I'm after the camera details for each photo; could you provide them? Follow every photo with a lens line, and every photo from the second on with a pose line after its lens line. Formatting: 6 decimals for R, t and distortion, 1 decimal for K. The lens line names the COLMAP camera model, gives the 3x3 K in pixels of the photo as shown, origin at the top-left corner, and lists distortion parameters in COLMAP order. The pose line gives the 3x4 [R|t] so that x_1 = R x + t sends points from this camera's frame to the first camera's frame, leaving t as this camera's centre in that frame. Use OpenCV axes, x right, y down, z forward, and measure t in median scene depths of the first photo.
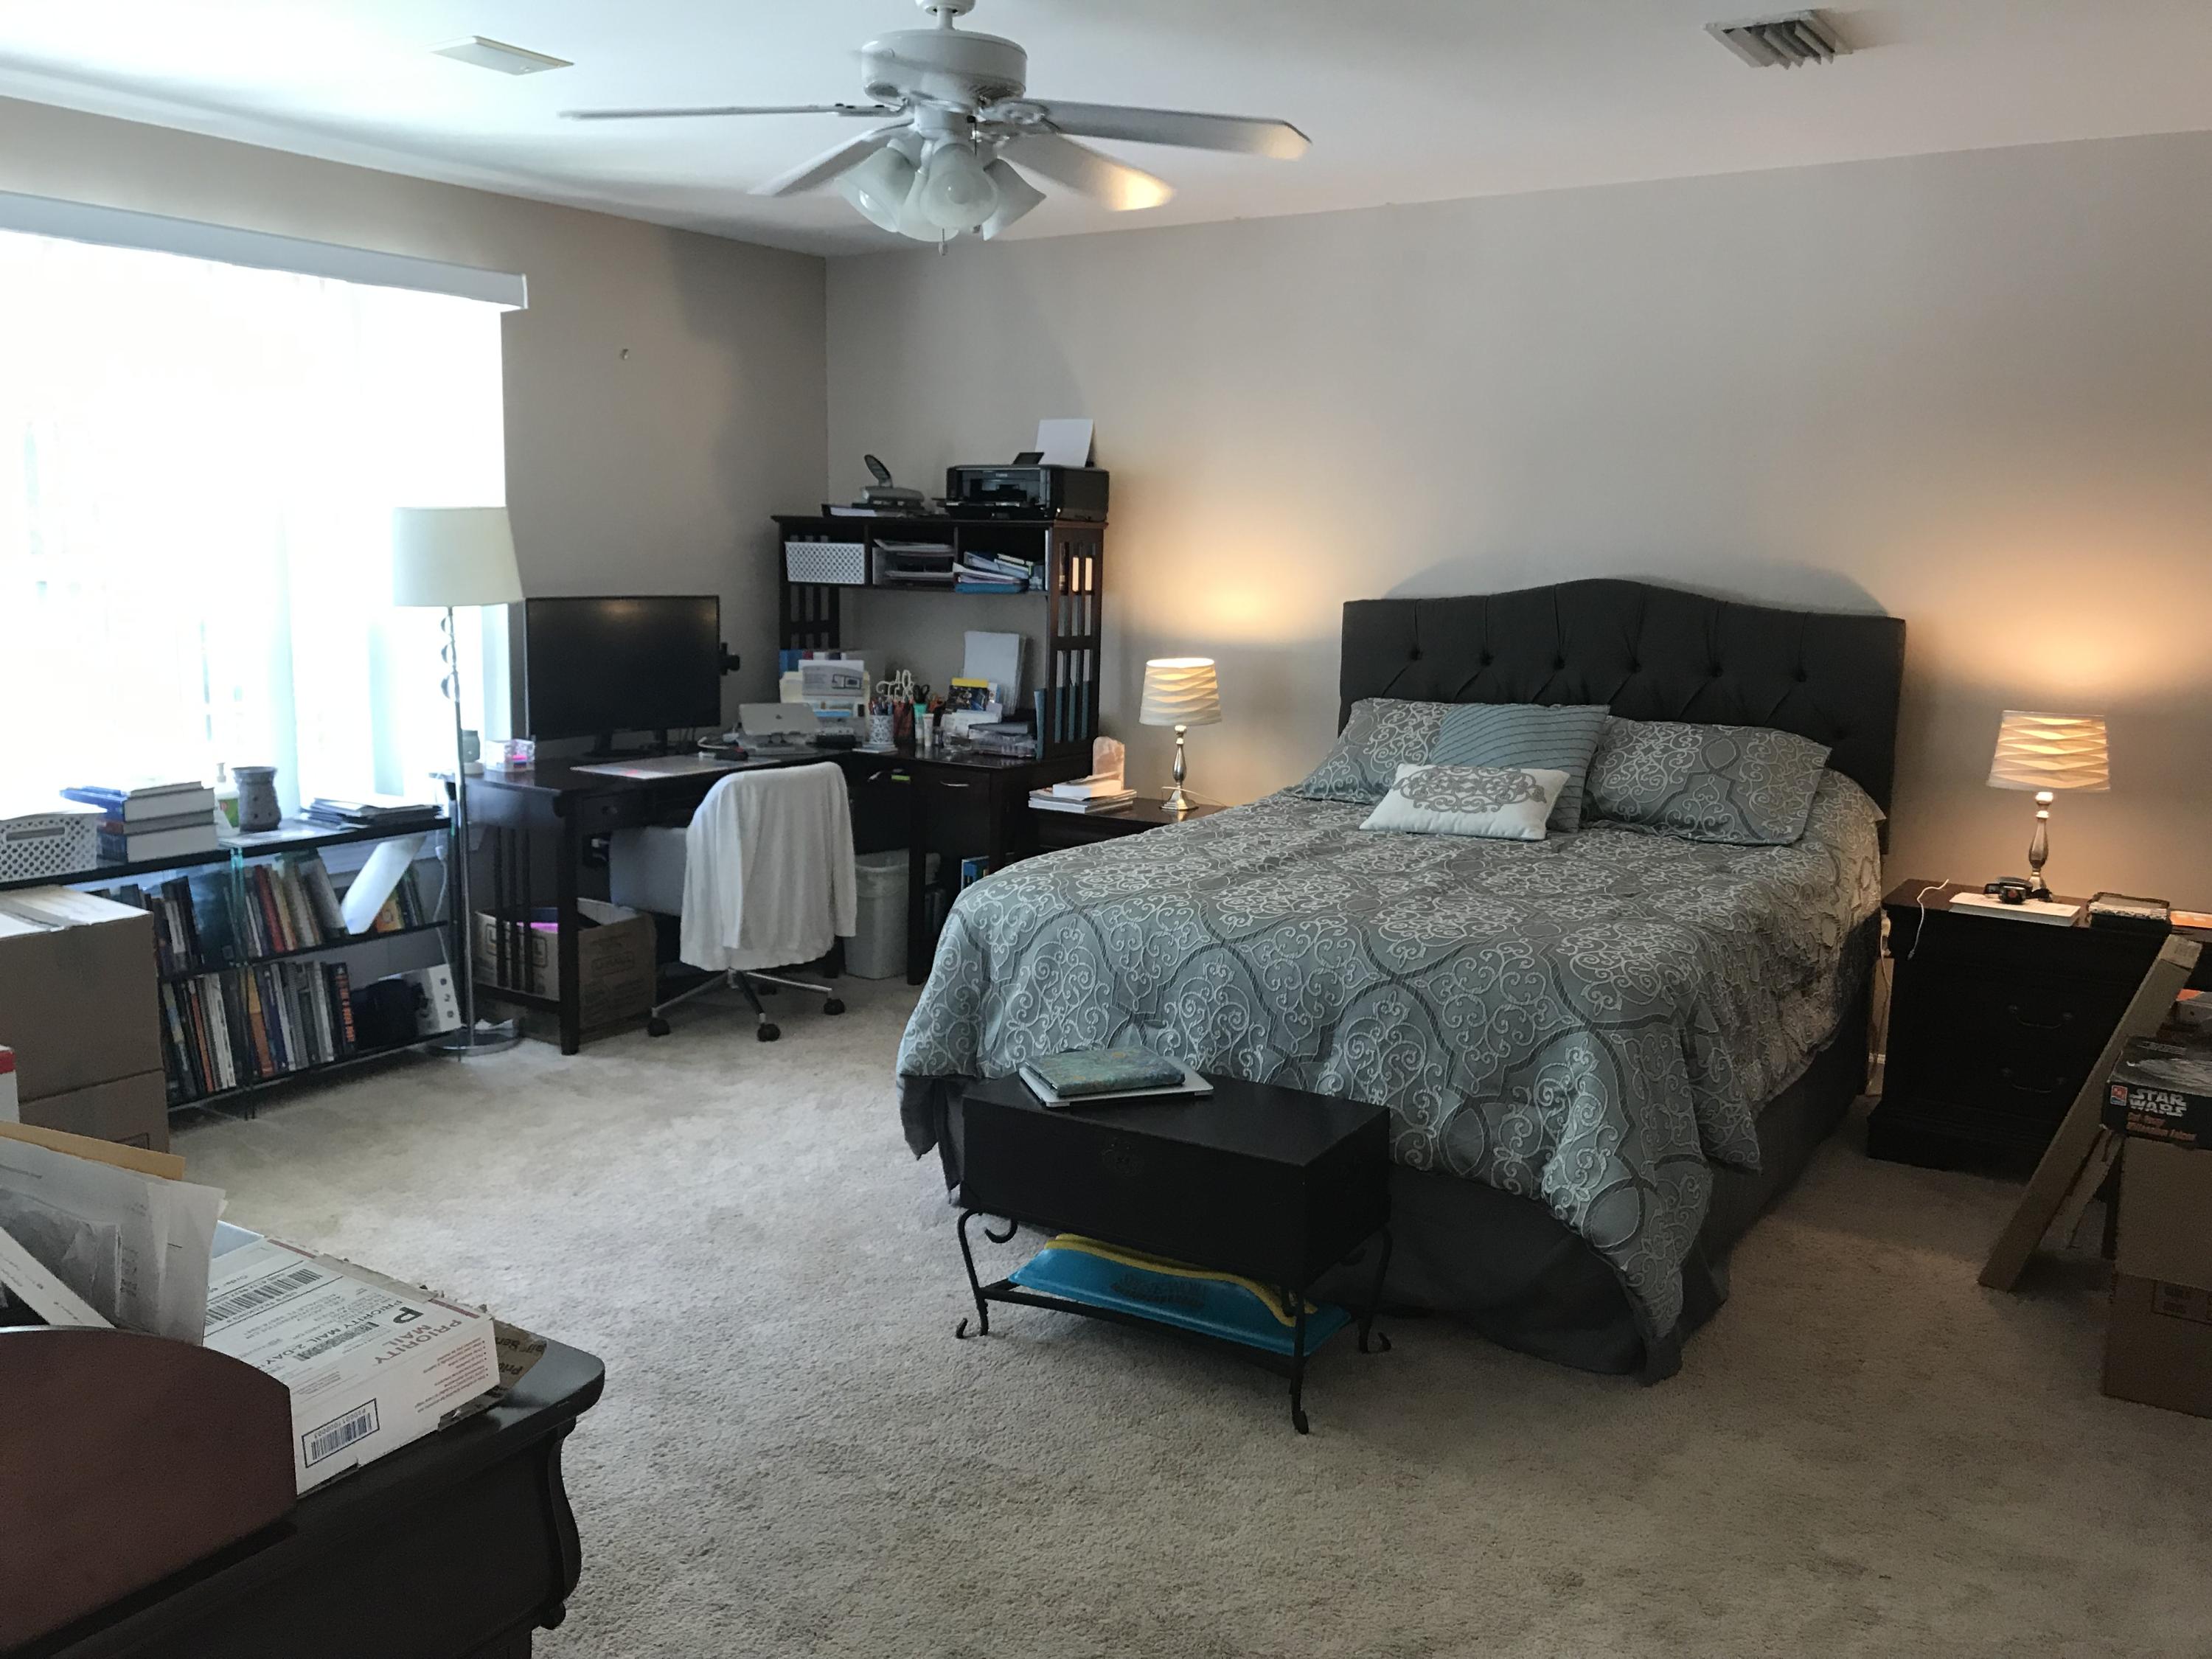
lens RADIAL K [[1813.6, 0, 1106.0], [0, 1813.6, 829.5], [0, 0, 1]] dist [-0.009729, 0.001497]
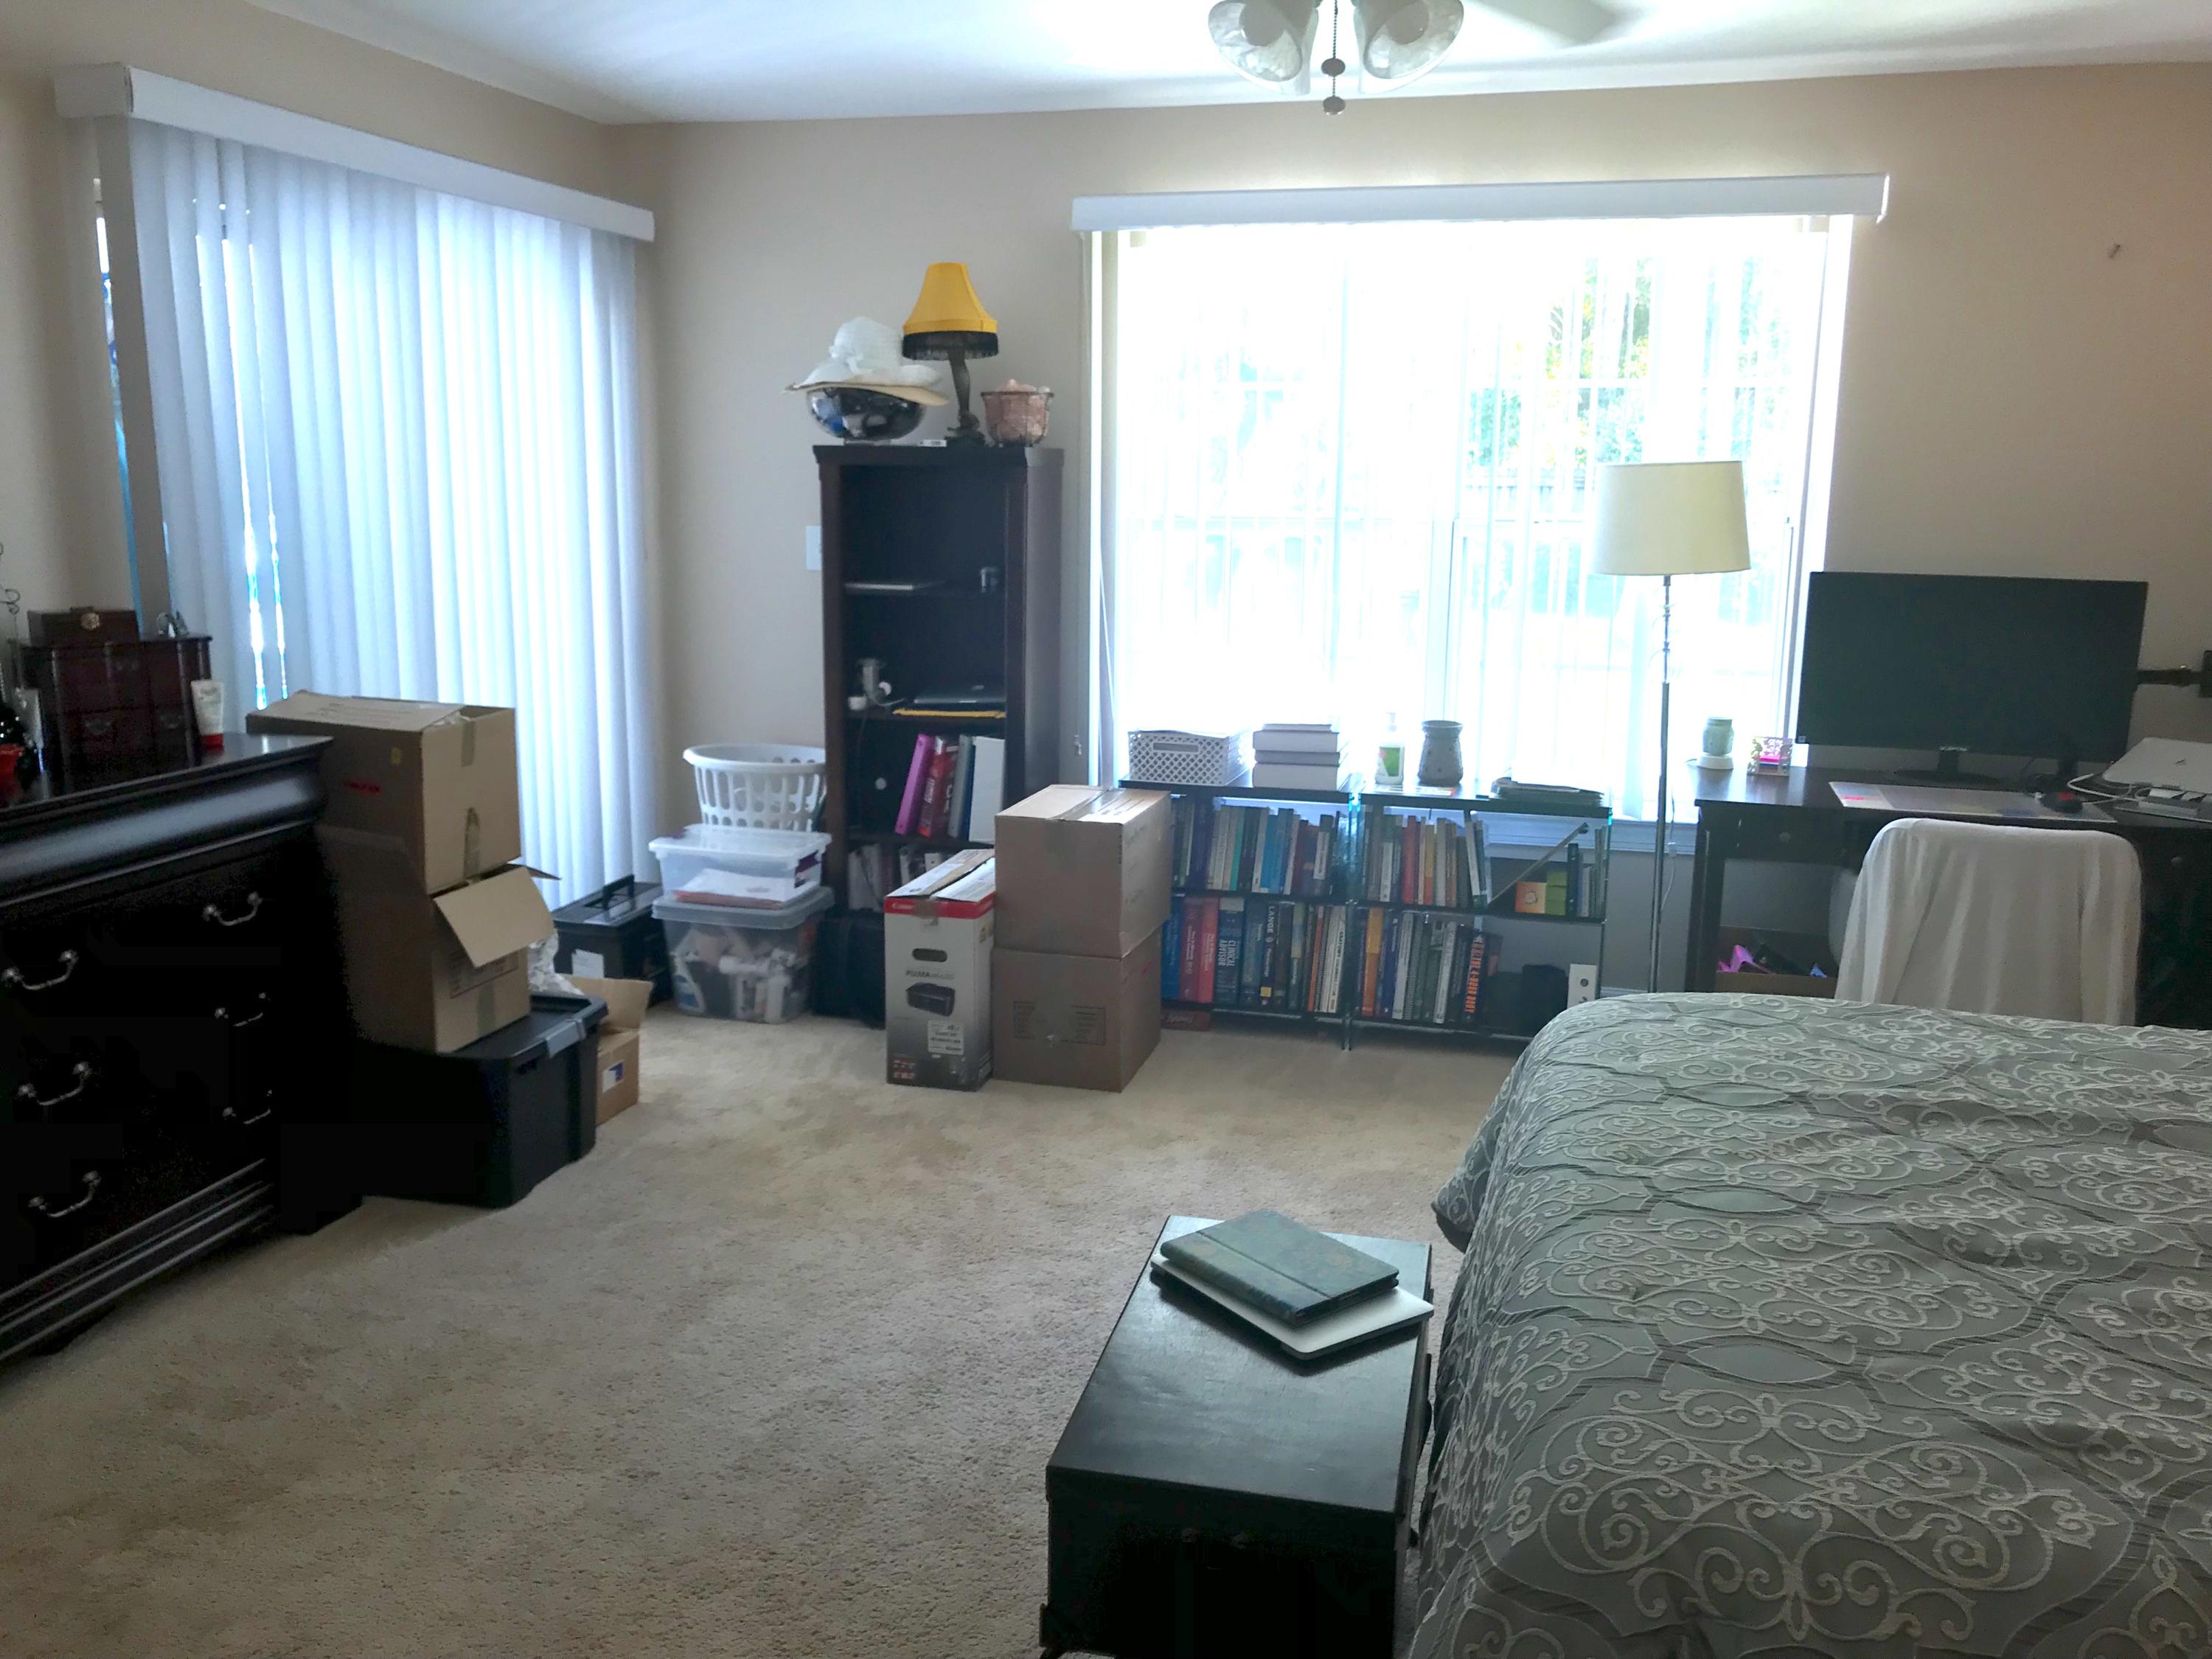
lens RADIAL K [[1778.3, 0, 1102.6], [0, 1778.3, 797.3], [0, 0, 1]] dist [-0.003020, -0.002332]
pose [[0.274430, 0.157588, -0.948606, 0.440704], [-0.154512, 0.980889, 0.118251, -0.083176], [0.949112, 0.114120, 0.293535, 0.533331]]
